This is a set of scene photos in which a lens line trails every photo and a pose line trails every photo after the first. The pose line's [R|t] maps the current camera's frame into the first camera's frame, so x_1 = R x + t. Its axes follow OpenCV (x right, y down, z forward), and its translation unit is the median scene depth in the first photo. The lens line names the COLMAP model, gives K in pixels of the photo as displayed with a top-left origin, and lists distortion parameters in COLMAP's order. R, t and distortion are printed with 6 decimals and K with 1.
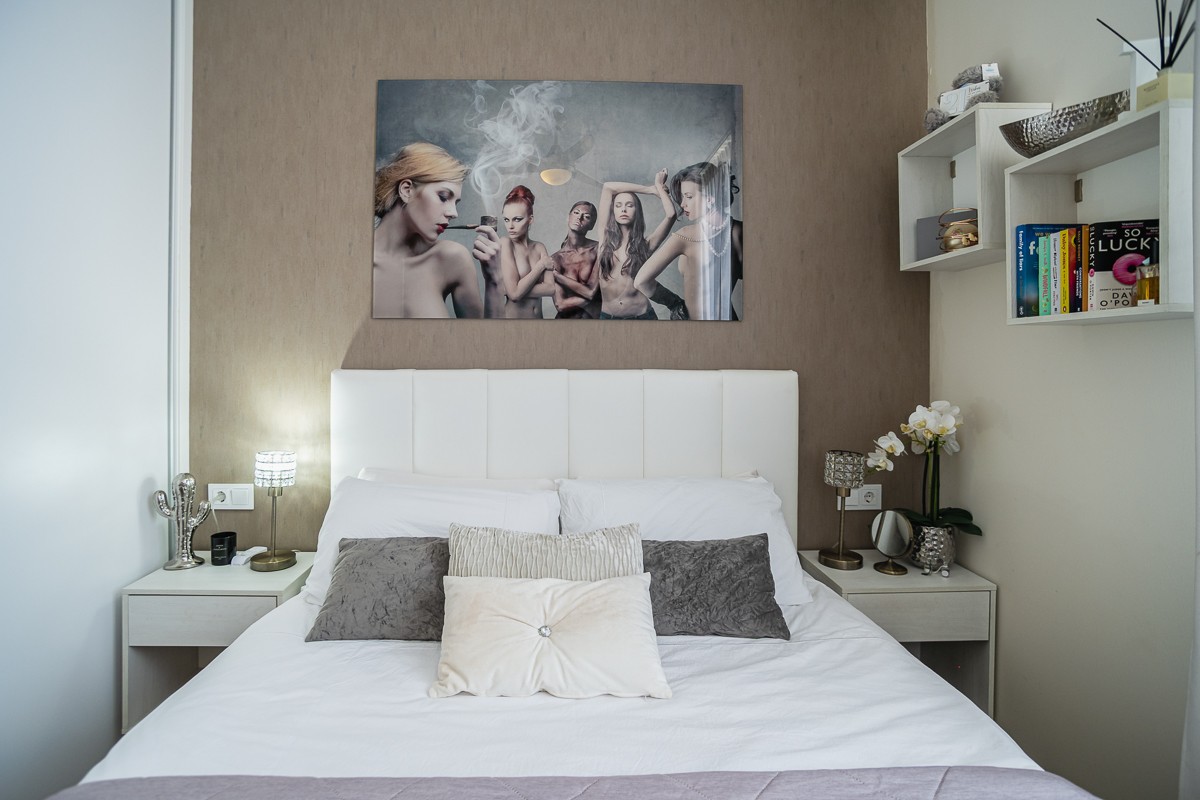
lens RADIAL K [[603.4, 0, 592.6], [0, 603.4, 389.0], [0, 0, 1]] dist [-0.081343, 0.047614]
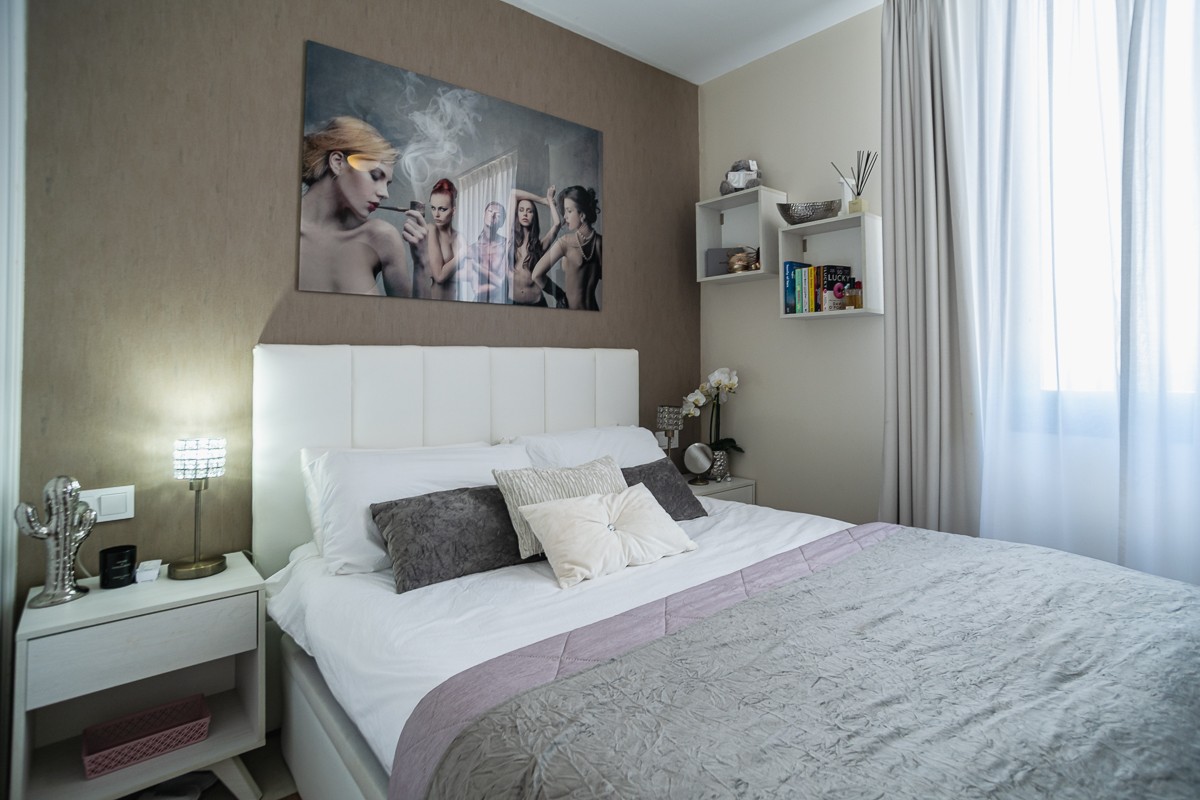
lens RADIAL K [[606.7, 0, 626.6], [0, 606.7, 397.3], [0, 0, 1]] dist [-0.074151, 0.037486]
pose [[0.765900, -0.042572, 0.641548, -0.586940], [0.040024, 0.999027, 0.018512, 0.054325], [-0.641712, 0.011499, 0.766859, -0.052351]]
